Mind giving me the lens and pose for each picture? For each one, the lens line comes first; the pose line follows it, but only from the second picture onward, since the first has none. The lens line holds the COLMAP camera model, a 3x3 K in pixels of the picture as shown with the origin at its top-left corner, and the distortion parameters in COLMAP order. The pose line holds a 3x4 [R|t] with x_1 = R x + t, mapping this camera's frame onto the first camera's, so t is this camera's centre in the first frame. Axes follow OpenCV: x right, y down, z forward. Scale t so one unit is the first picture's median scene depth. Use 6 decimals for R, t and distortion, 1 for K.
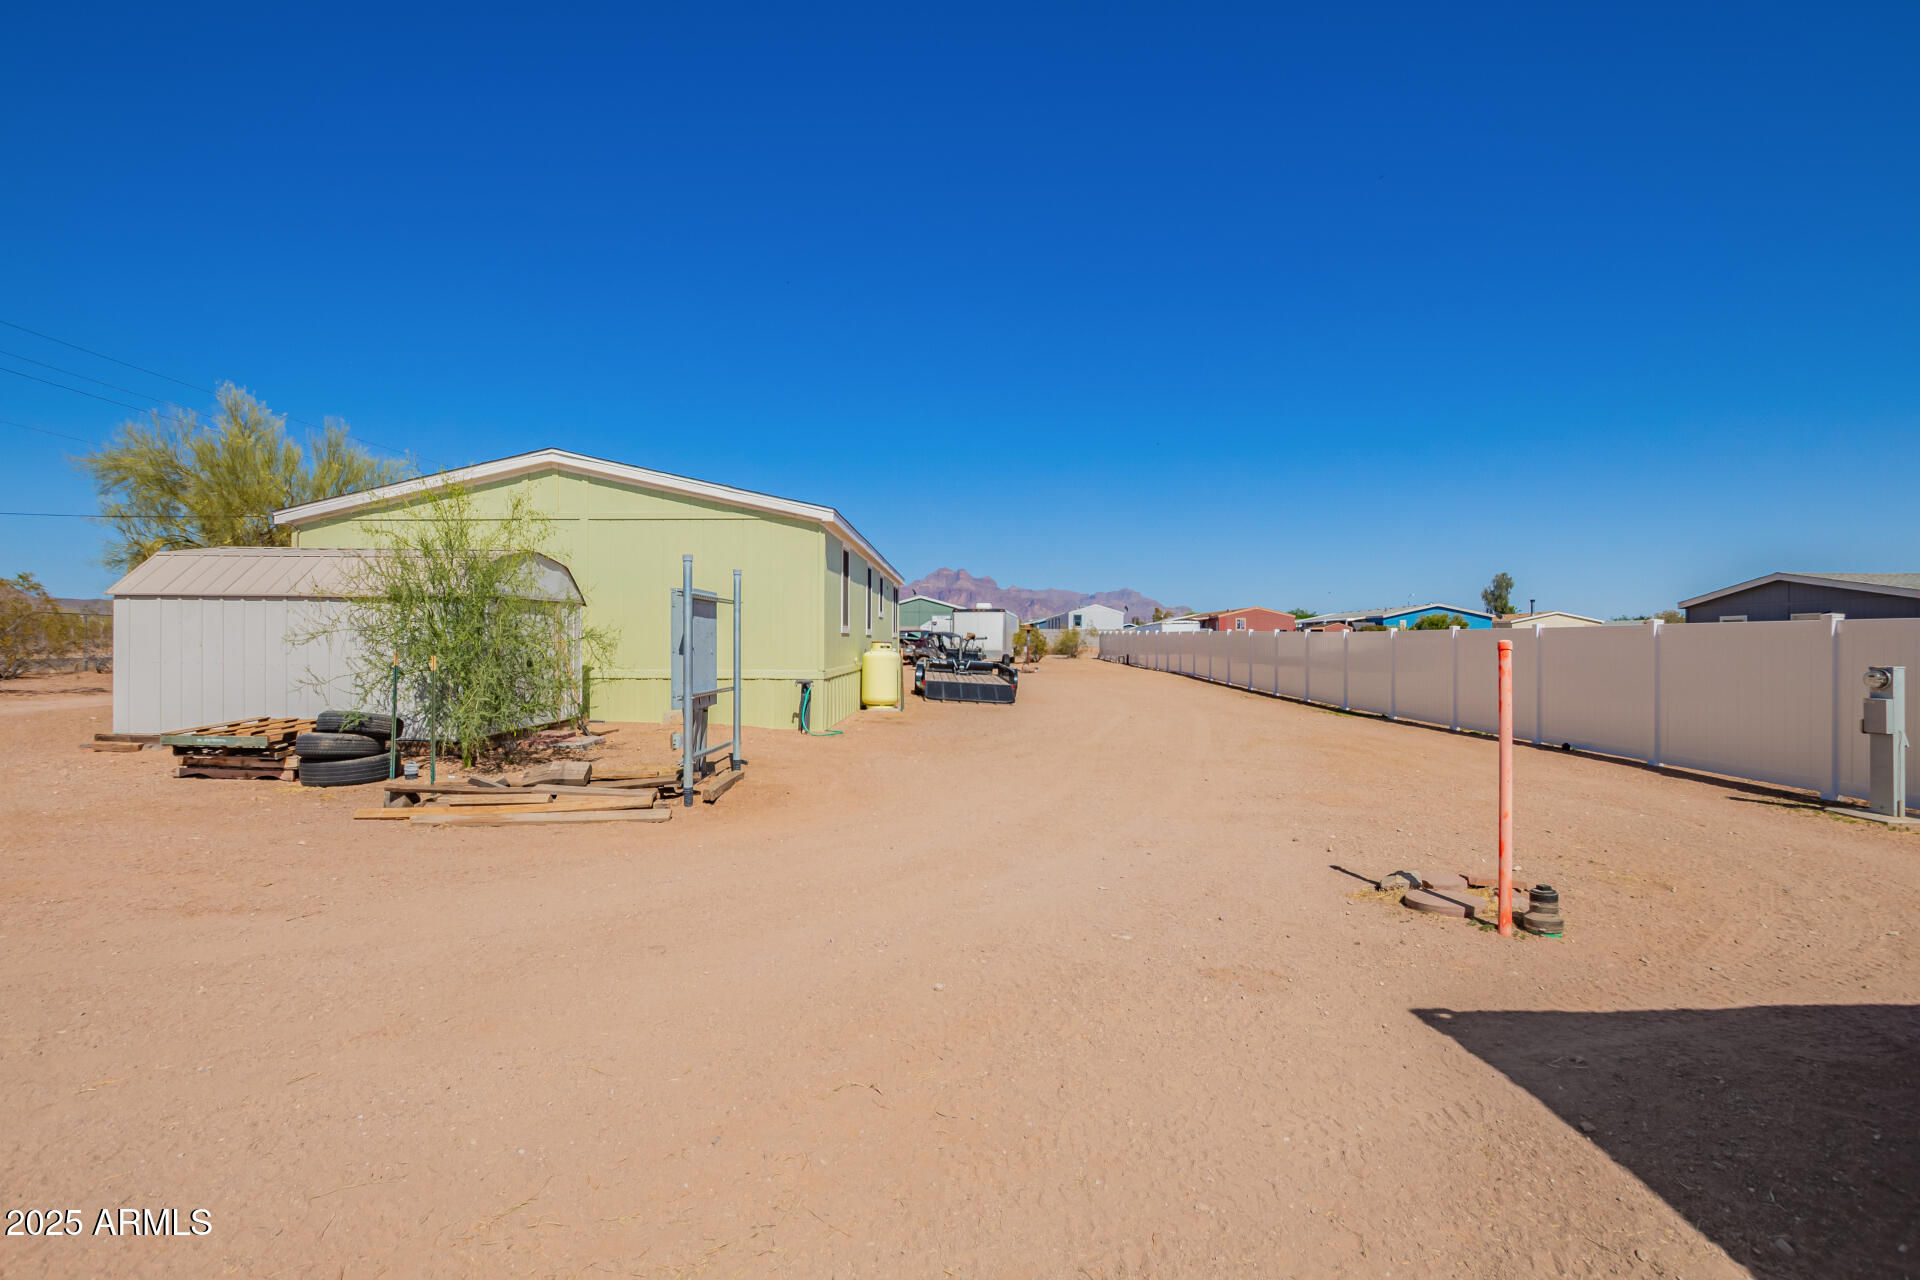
lens RADIAL K [[893.1, 0, 958.0], [0, 893.1, 644.9], [0, 0, 1]] dist [-0.003870, -0.000936]
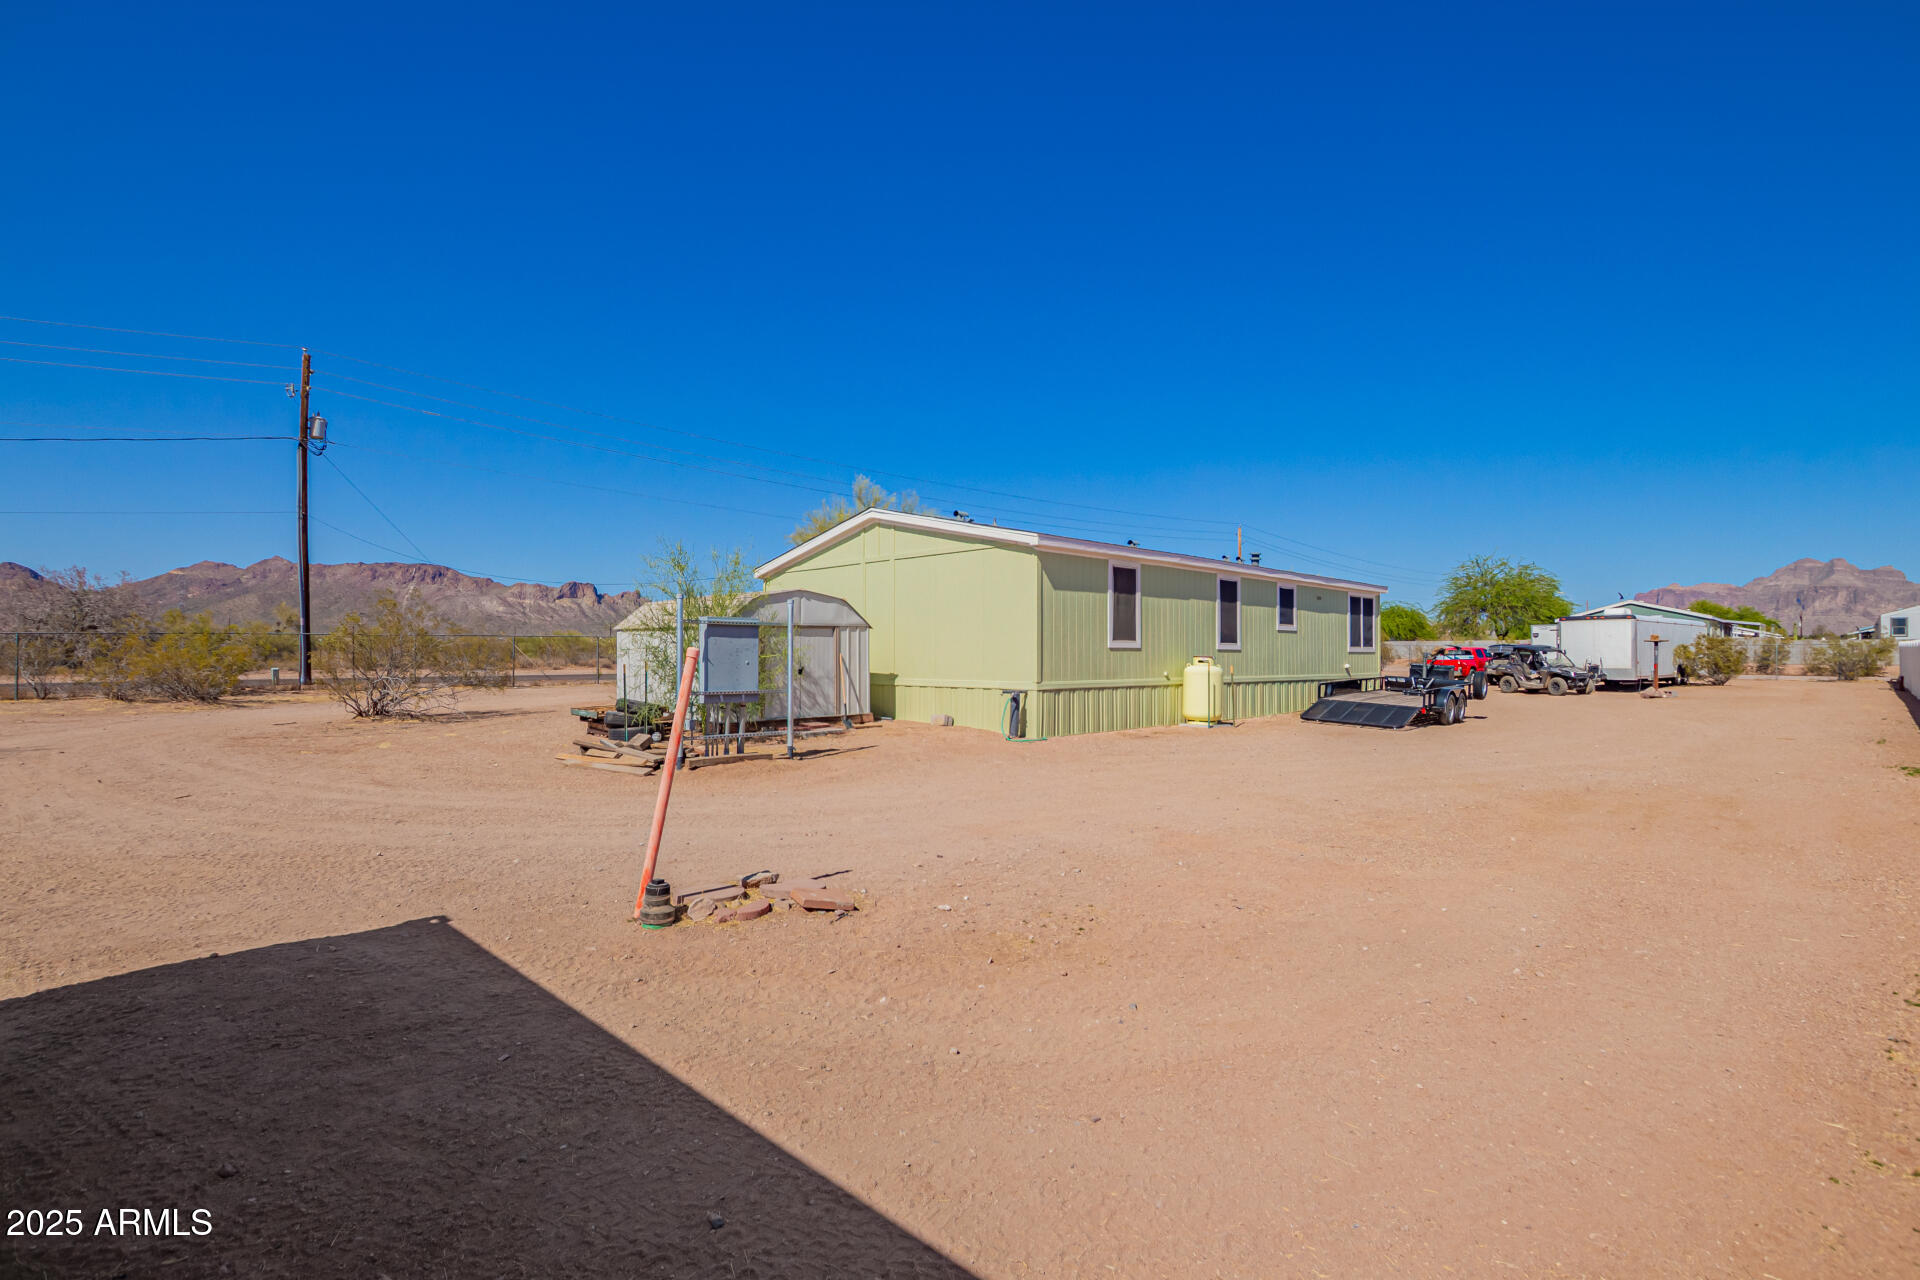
lens RADIAL K [[901.6, 0, 968.6], [0, 901.6, 666.1], [0, 0, 1]] dist [-0.002640, -0.000134]
pose [[0.722317, 0.001463, -0.691561, 0.549292], [-0.000103, 0.999998, 0.002007, 0.007572], [0.691562, -0.001379, 0.722316, 0.154260]]
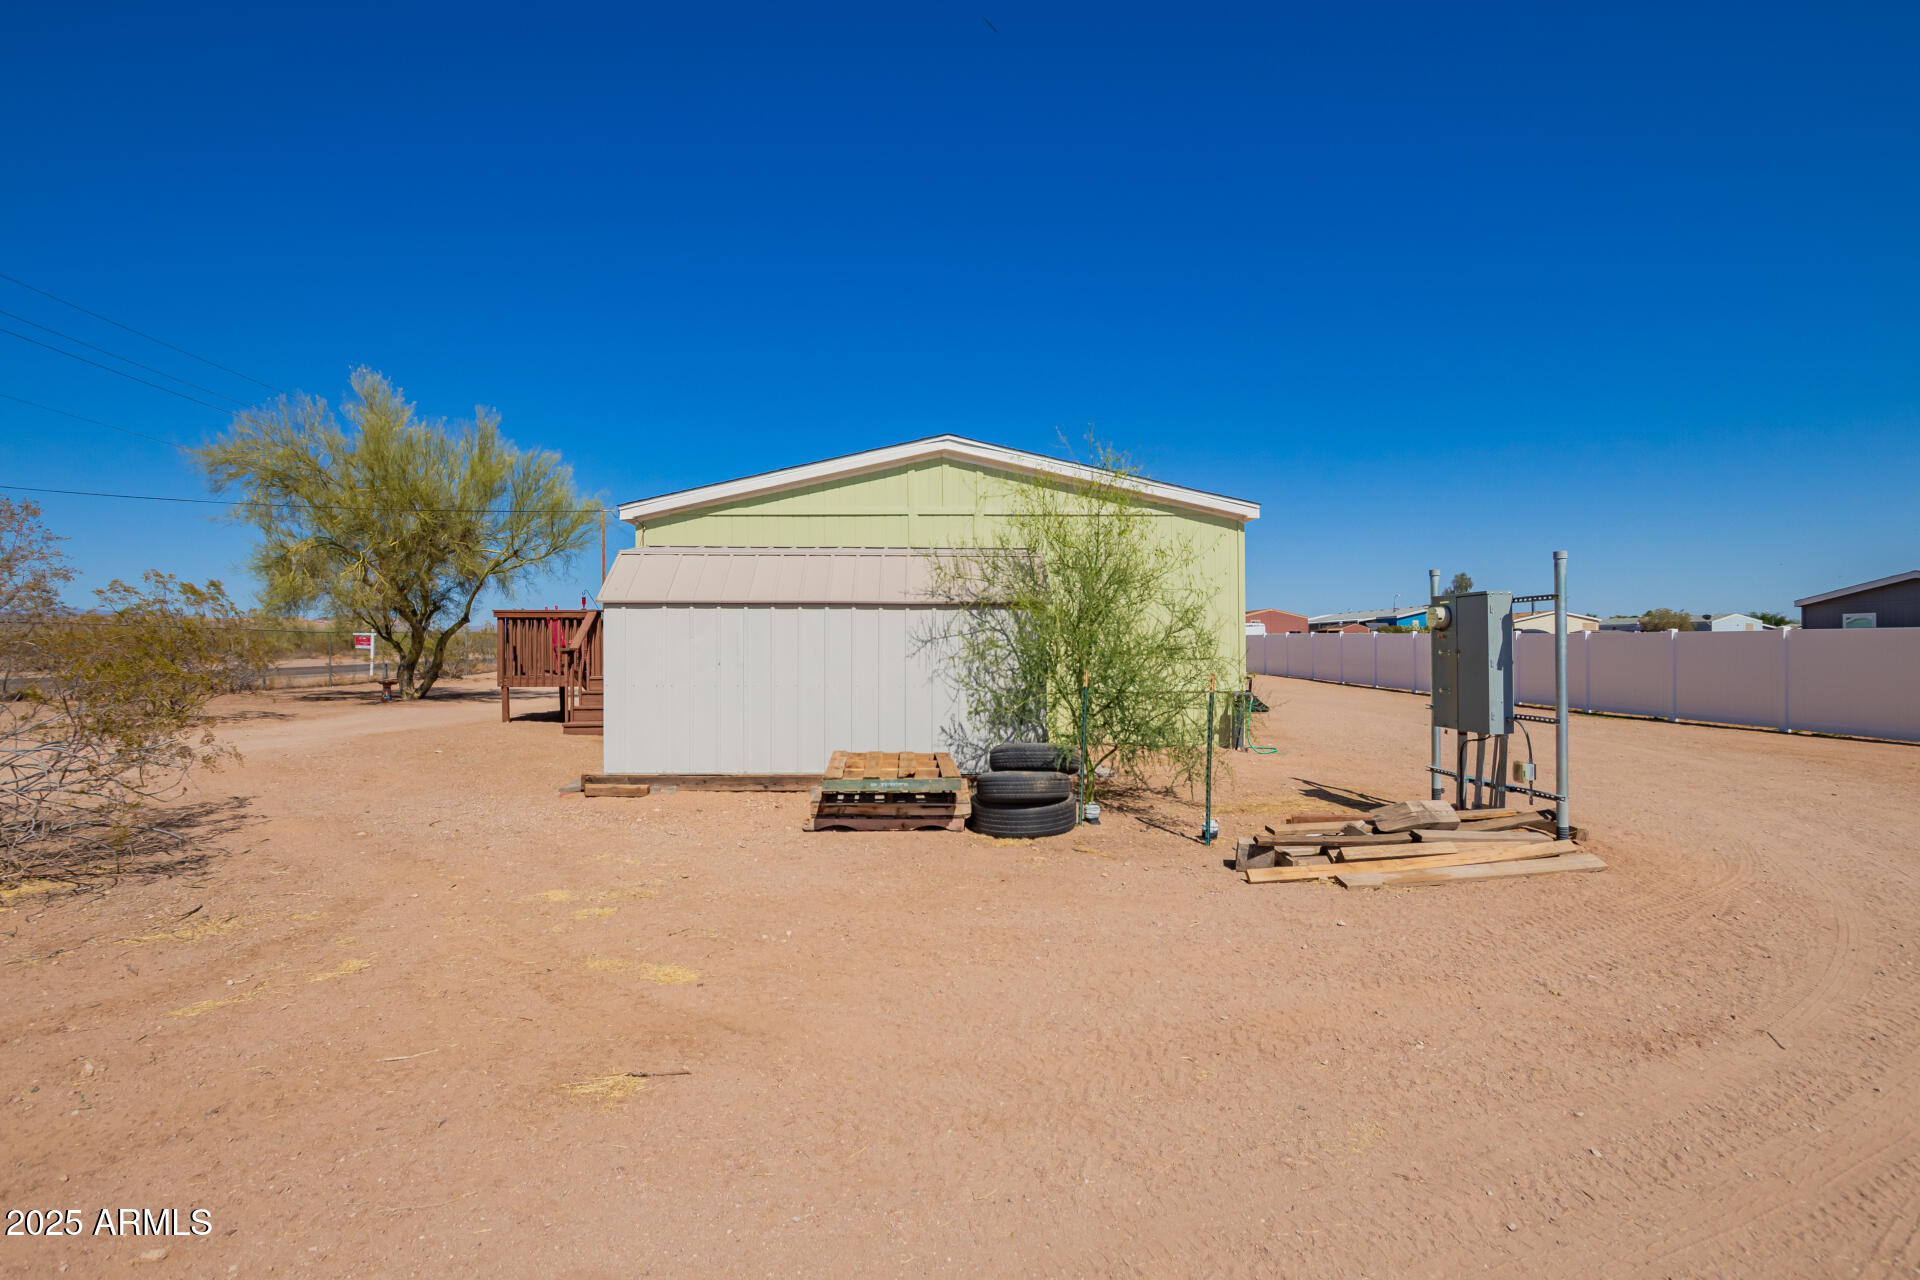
lens RADIAL K [[857.5, 0, 961.8], [0, 857.5, 674.2], [0, 0, 1]] dist [-0.037264, -0.000272]
pose [[0.994489, -0.013489, 0.103973, -0.533489], [0.010124, 0.999410, 0.032829, -0.010294], [-0.104355, -0.031596, 0.994038, 0.146907]]
